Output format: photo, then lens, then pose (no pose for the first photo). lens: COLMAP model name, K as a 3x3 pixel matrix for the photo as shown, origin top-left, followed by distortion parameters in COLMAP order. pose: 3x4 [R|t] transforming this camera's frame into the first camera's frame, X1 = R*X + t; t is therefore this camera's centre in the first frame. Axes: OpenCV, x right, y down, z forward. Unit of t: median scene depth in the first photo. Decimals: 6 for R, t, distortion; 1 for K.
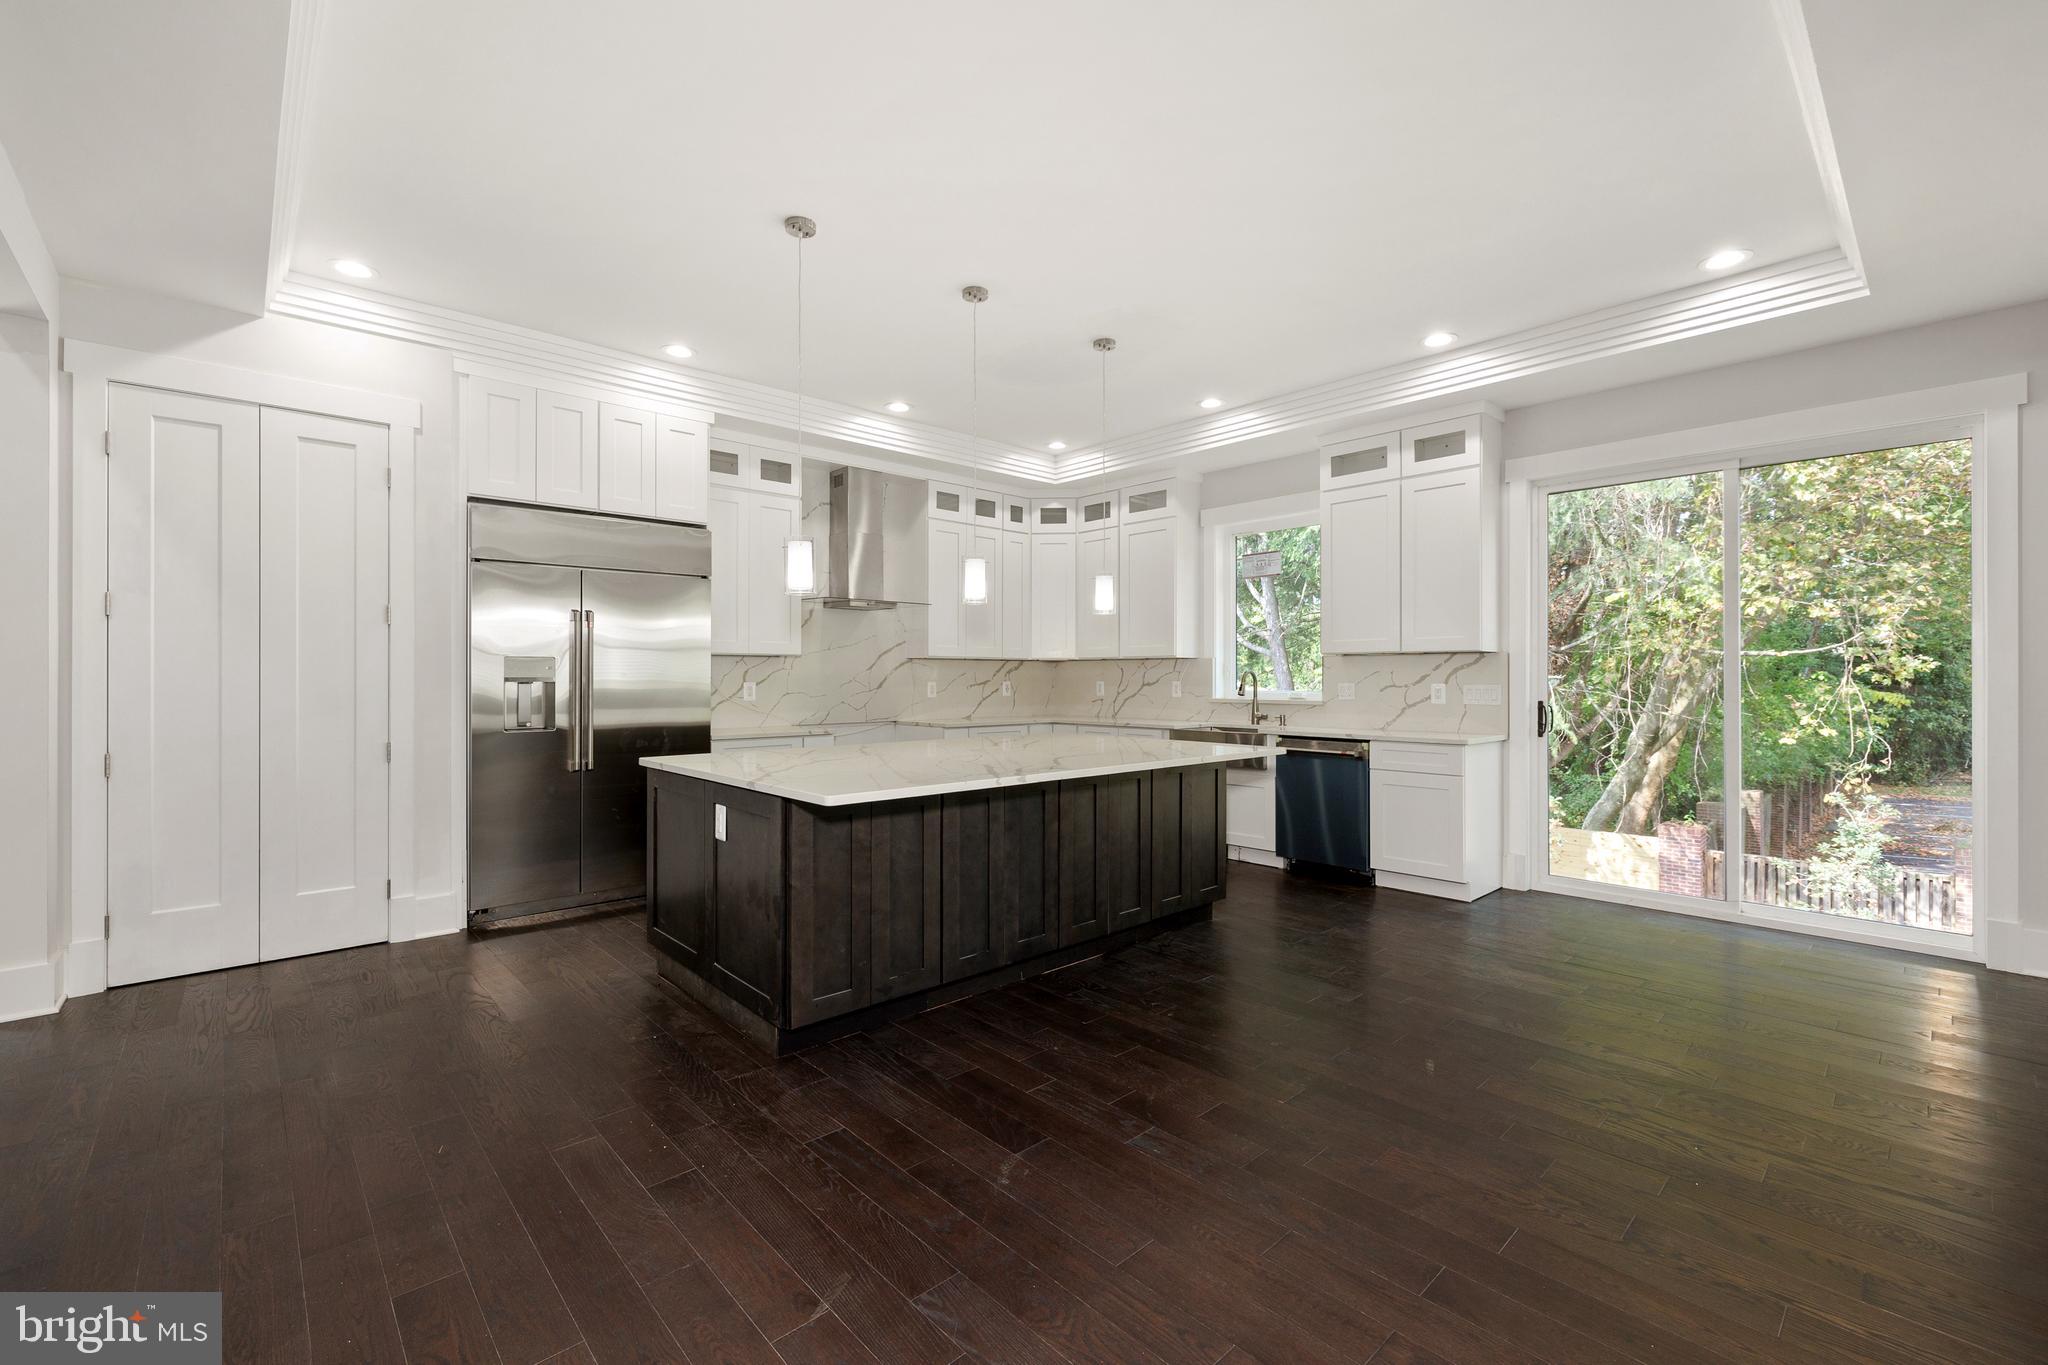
lens RADIAL K [[869.4, 0, 1013.7], [0, 869.4, 678.4], [0, 0, 1]] dist [-0.000296, -0.000015]
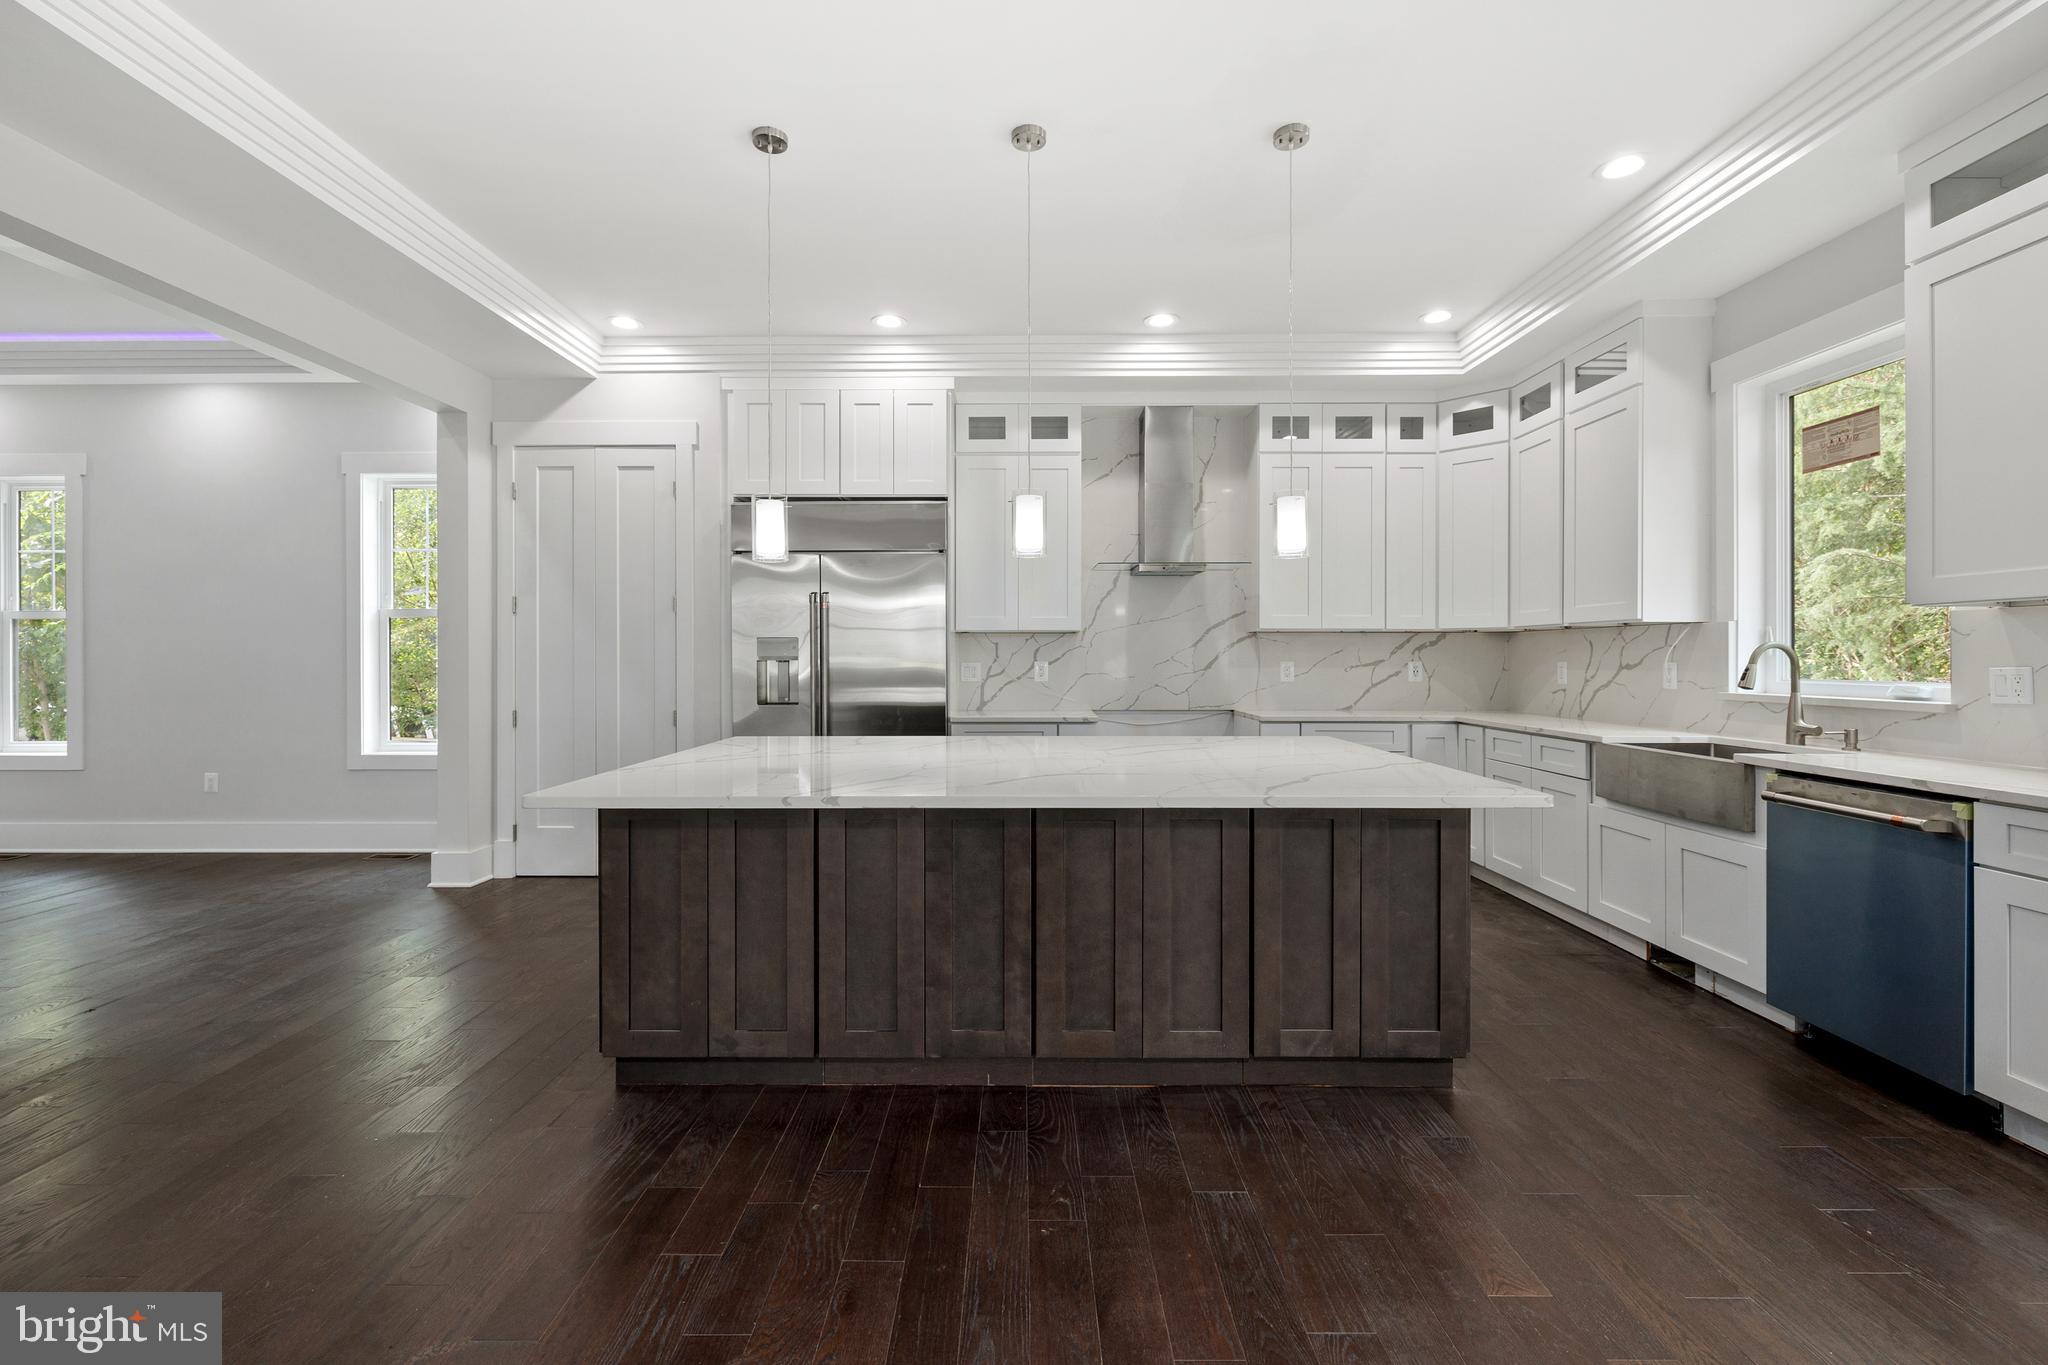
lens RADIAL K [[871.2, 0, 1018.0], [0, 871.2, 662.2], [0, 0, 1]] dist [0.000068, 0.000043]
pose [[0.732495, 0.004126, -0.680760, 0.325861], [-0.000258, 0.999983, 0.005783, -0.000232], [0.680773, -0.004061, 0.732483, 0.322152]]
